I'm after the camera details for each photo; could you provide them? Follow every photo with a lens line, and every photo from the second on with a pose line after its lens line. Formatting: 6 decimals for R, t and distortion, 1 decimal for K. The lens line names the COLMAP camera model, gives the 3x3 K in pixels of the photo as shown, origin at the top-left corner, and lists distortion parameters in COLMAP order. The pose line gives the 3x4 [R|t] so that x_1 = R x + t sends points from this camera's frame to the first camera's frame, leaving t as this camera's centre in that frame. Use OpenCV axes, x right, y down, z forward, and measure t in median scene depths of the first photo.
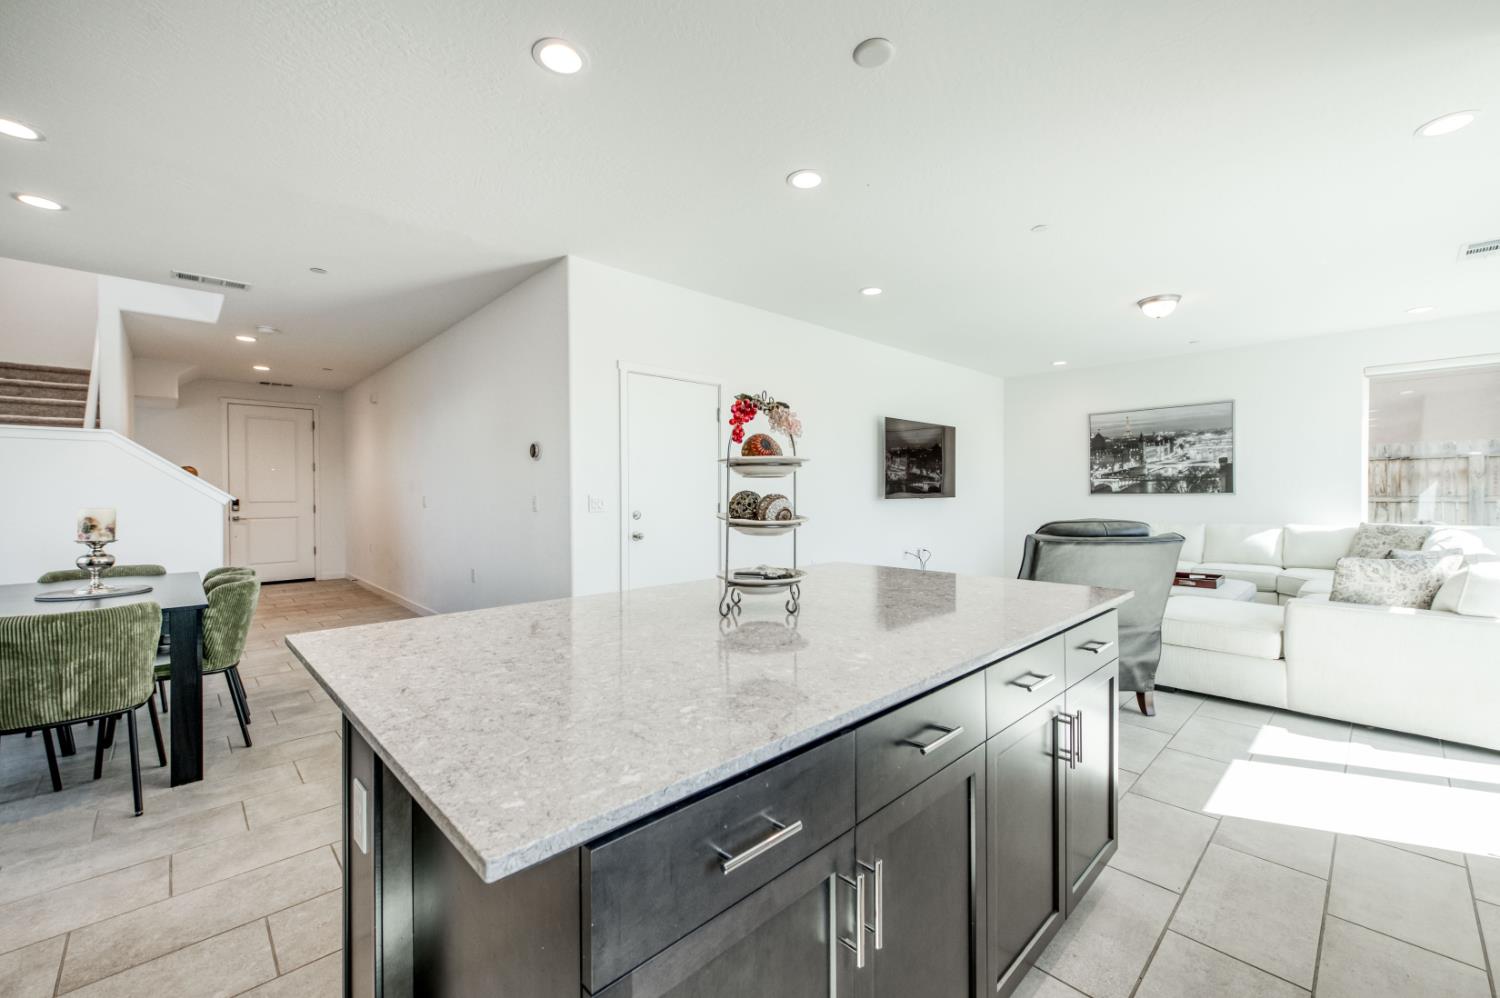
lens RADIAL K [[606.4, 0, 748.4], [0, 606.4, 498.8], [0, 0, 1]] dist [0.006622, -0.000589]
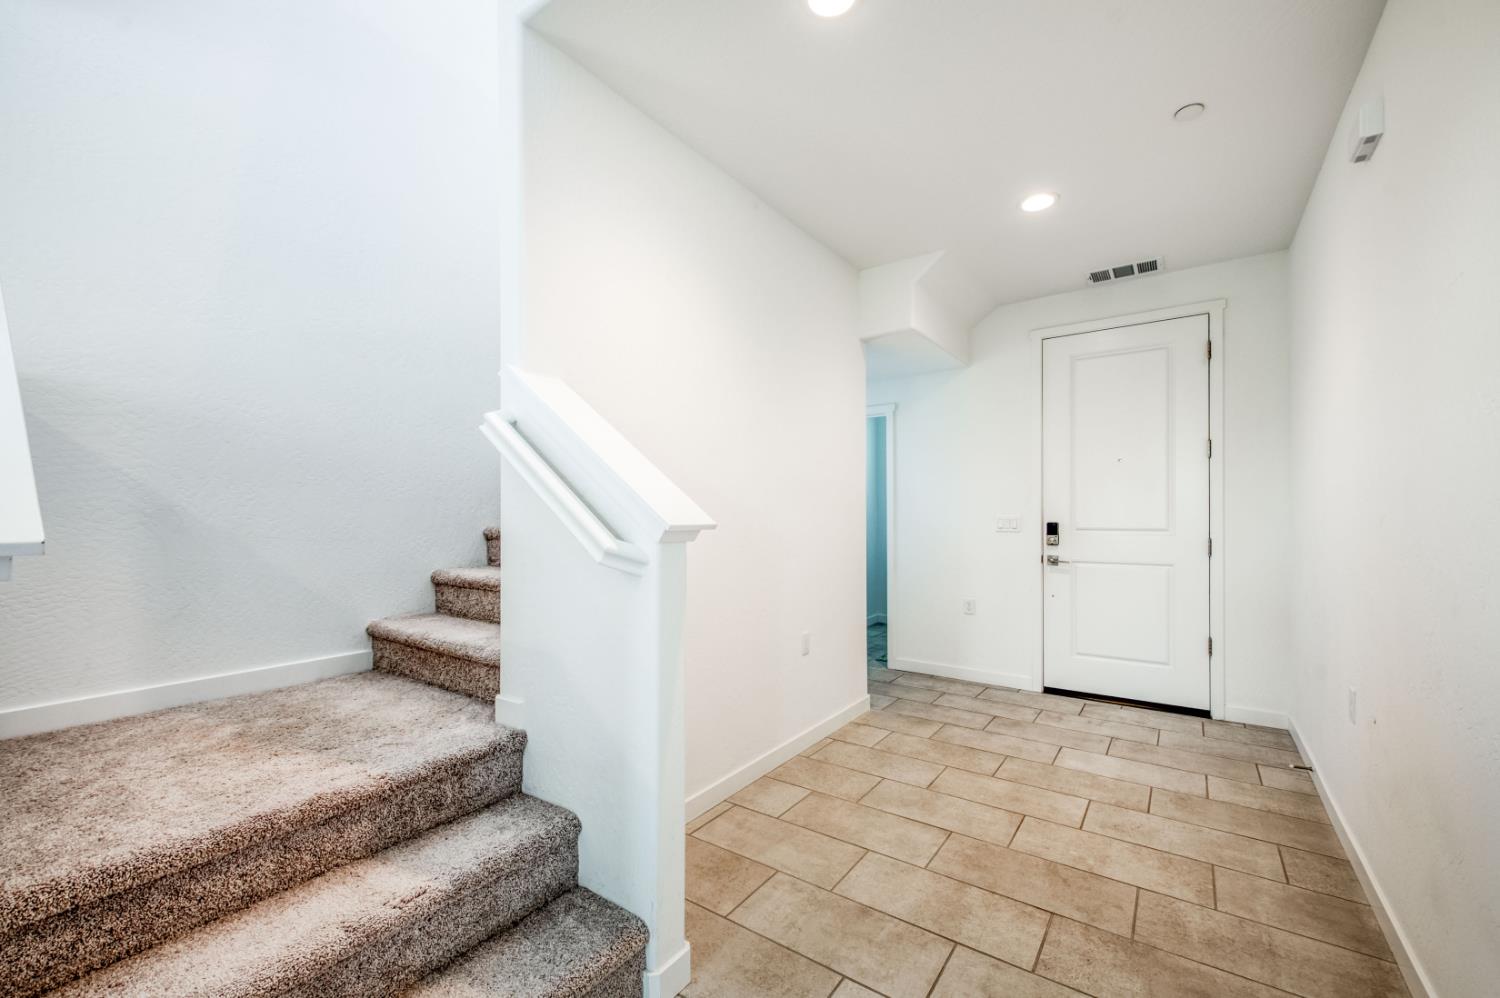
lens RADIAL K [[595.6, 0, 749.3], [0, 595.6, 505.8], [0, 0, 1]] dist [0.015763, -0.000308]
pose [[0.180680, -0.003057, -0.983537, -0.490875], [-0.014026, 0.999885, -0.005684, -0.008414], [0.983442, 0.014822, 0.180617, 0.821545]]
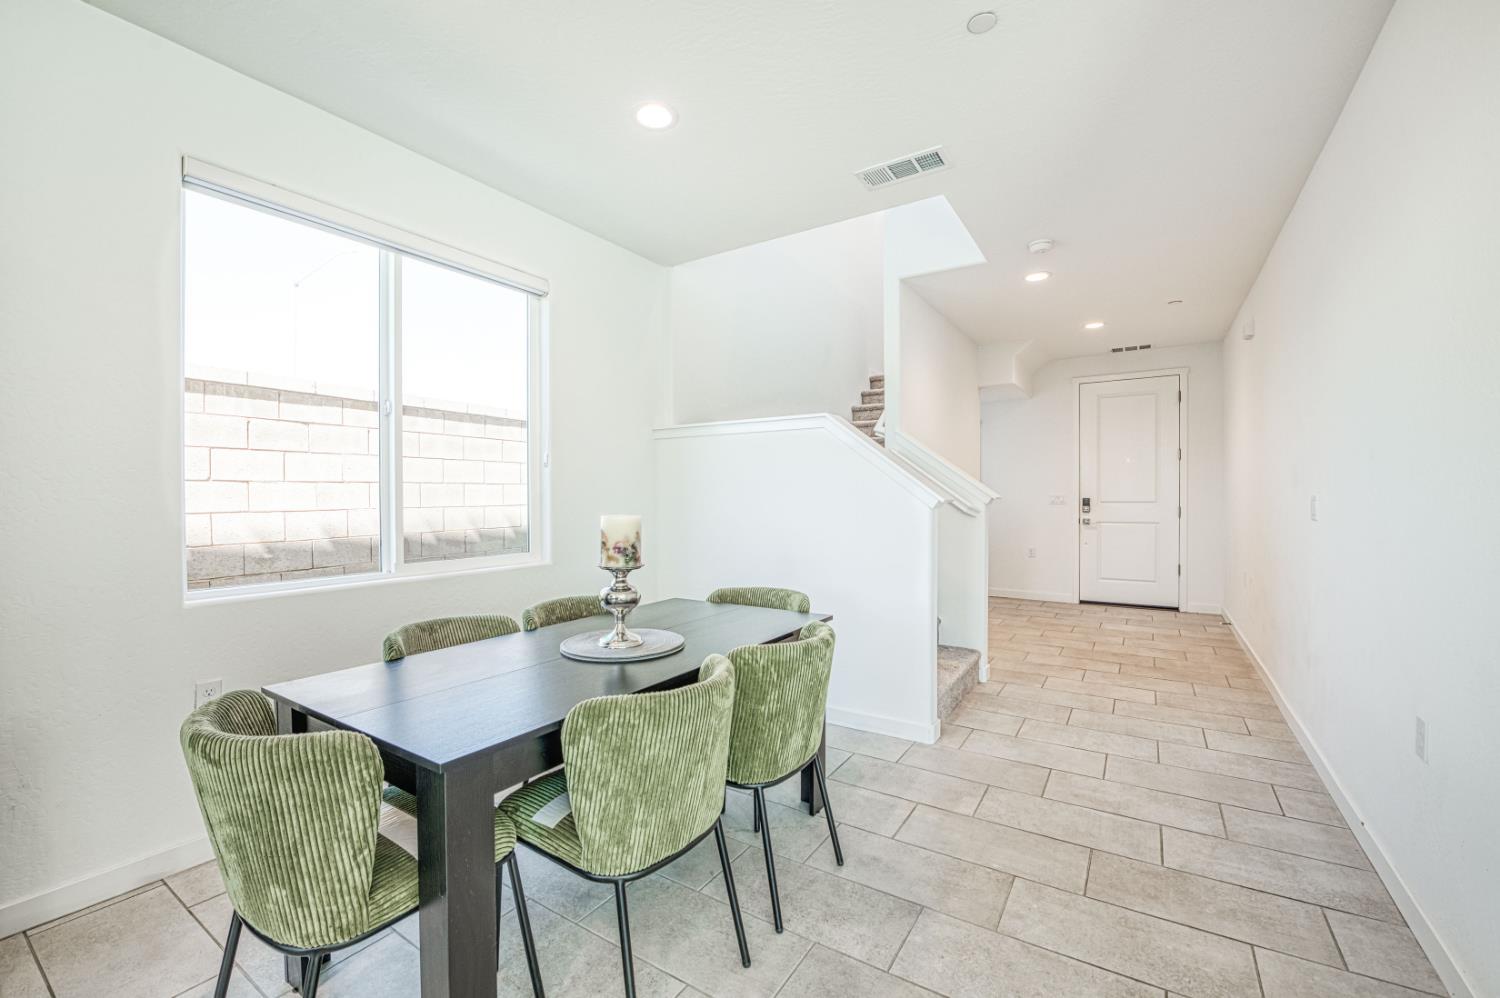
lens RADIAL K [[606.4, 0, 748.4], [0, 606.4, 498.8], [0, 0, 1]] dist [0.006622, -0.000589]
pose [[0.235702, 0.012180, -0.971749, -0.183252], [-0.006885, 0.999917, 0.010863, -0.005282], [0.971801, 0.004130, 0.235766, 0.447540]]
